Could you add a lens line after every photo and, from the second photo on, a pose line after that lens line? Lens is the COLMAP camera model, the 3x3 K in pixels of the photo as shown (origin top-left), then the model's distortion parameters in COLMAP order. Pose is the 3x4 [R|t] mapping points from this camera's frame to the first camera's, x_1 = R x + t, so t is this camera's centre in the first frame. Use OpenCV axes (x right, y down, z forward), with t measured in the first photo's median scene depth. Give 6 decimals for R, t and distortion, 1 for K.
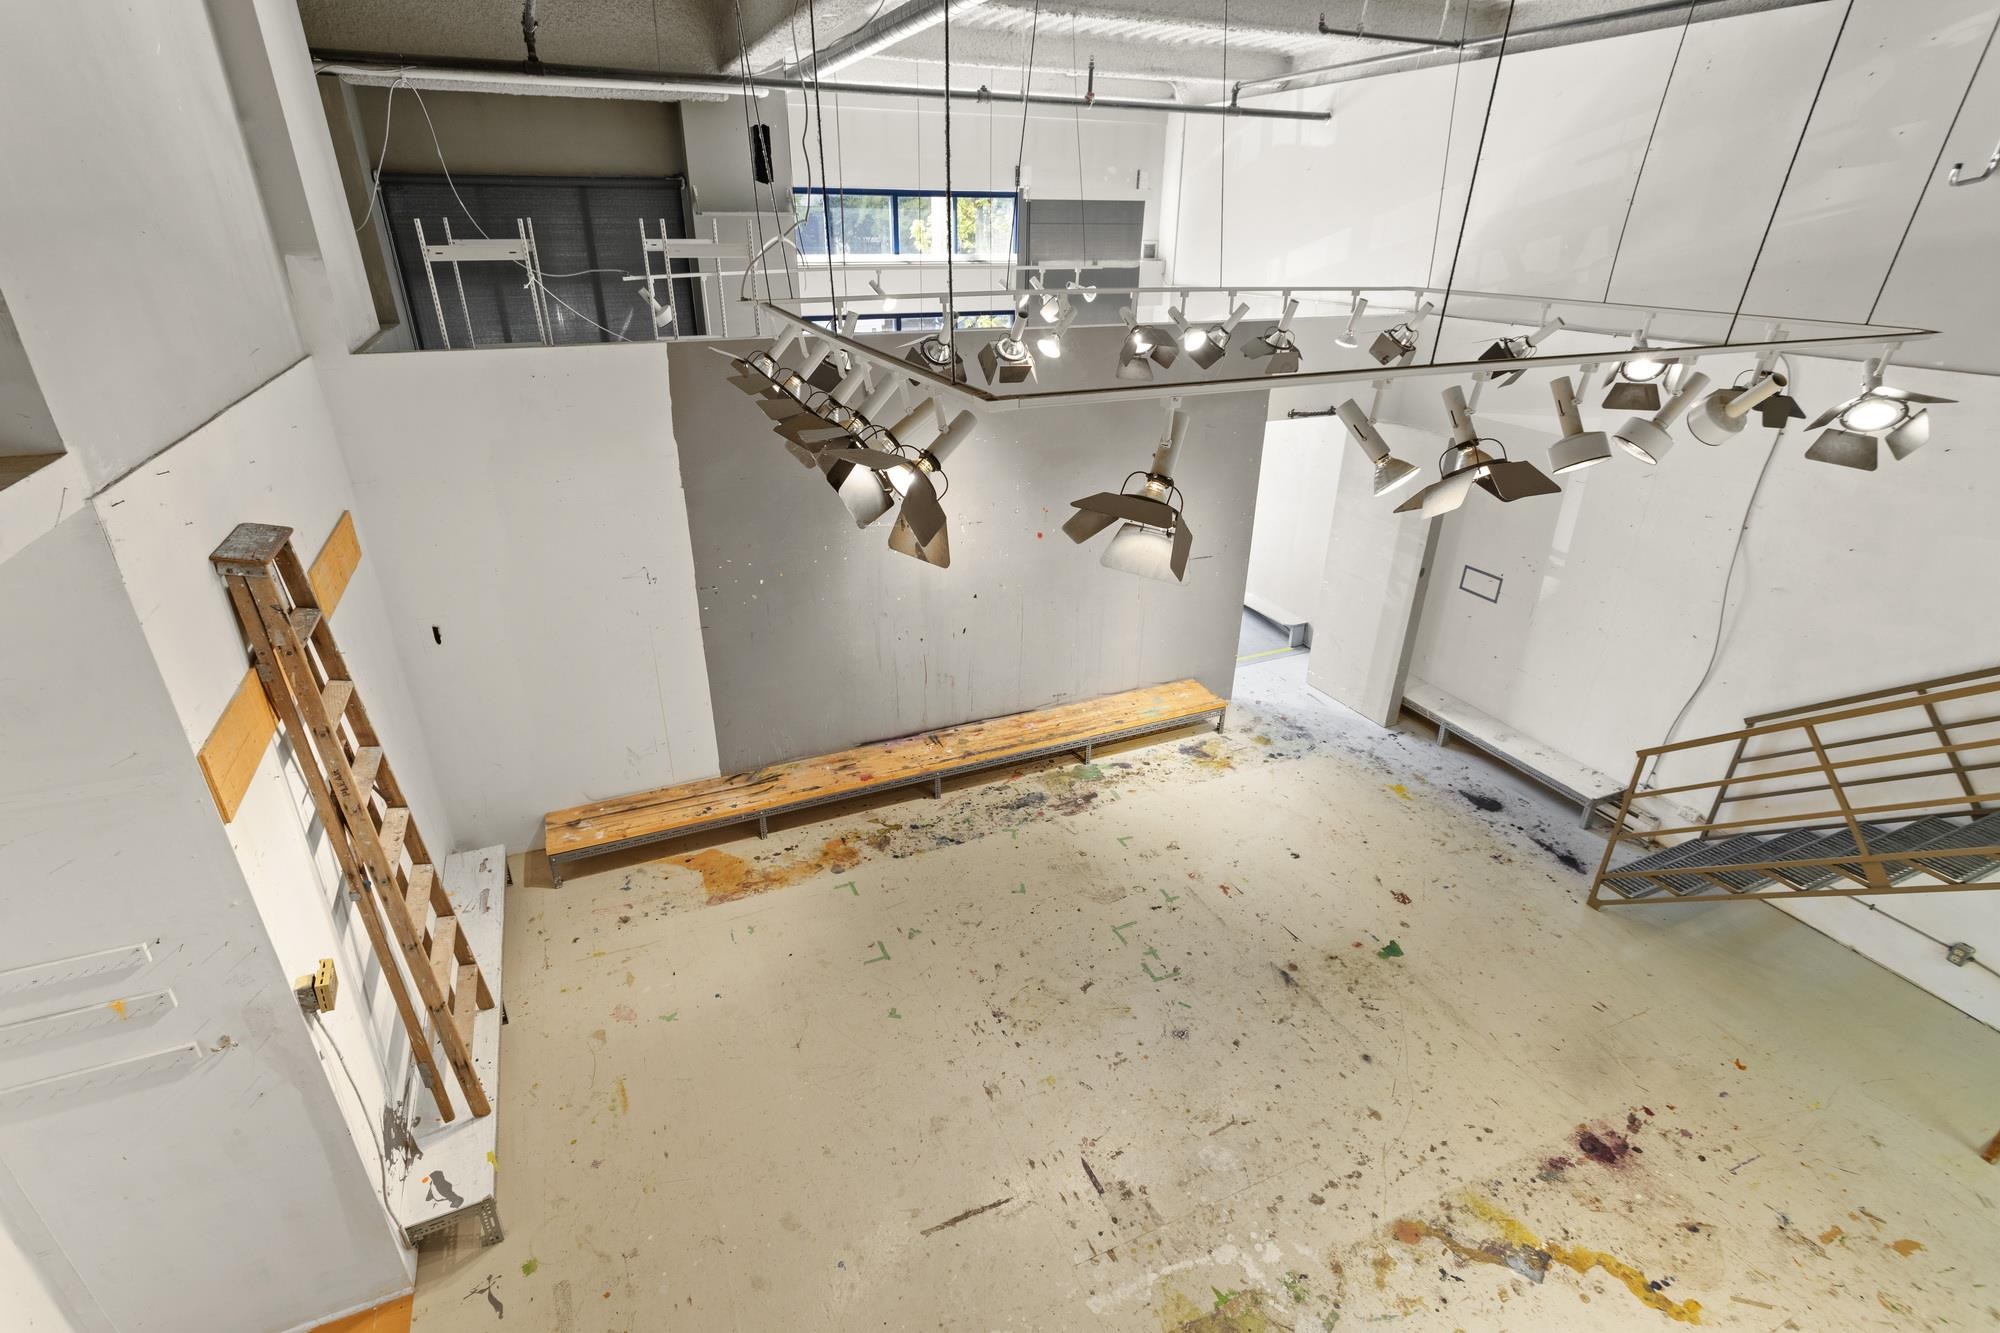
lens RADIAL K [[965.4, 0, 1031.1], [0, 965.4, 664.3], [0, 0, 1]] dist [0.001545, 0.001000]
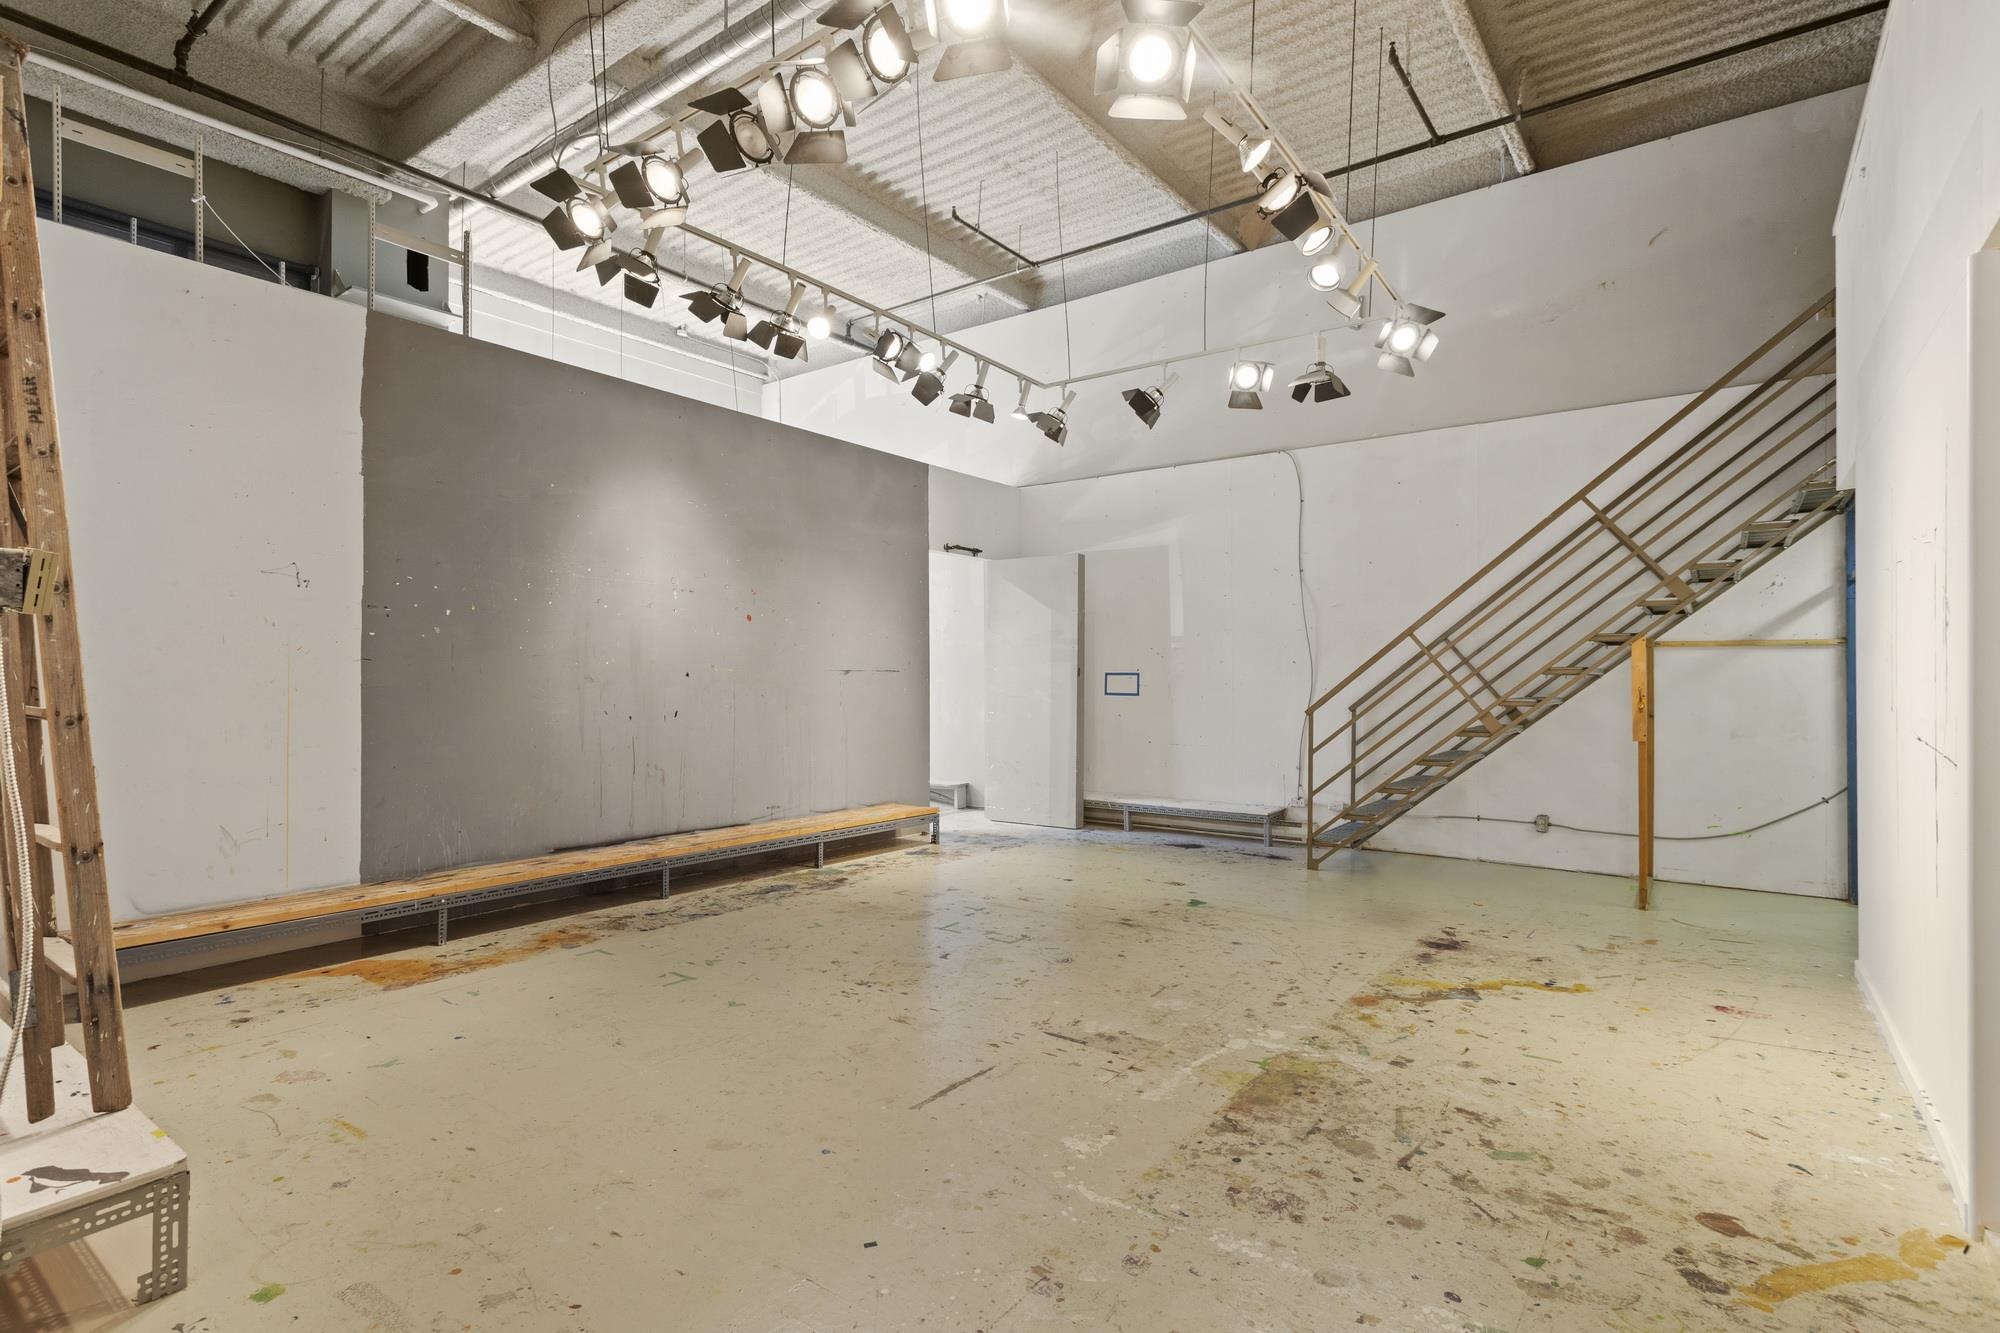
lens RADIAL K [[965.4, 0, 1031.1], [0, 965.4, 664.3], [0, 0, 1]] dist [0.001545, 0.001000]
pose [[0.869596, -0.024769, 0.493142, -0.296629], [0.236798, 0.897315, -0.372495, 0.444715], [-0.433277, 0.440695, 0.786167, 0.179716]]
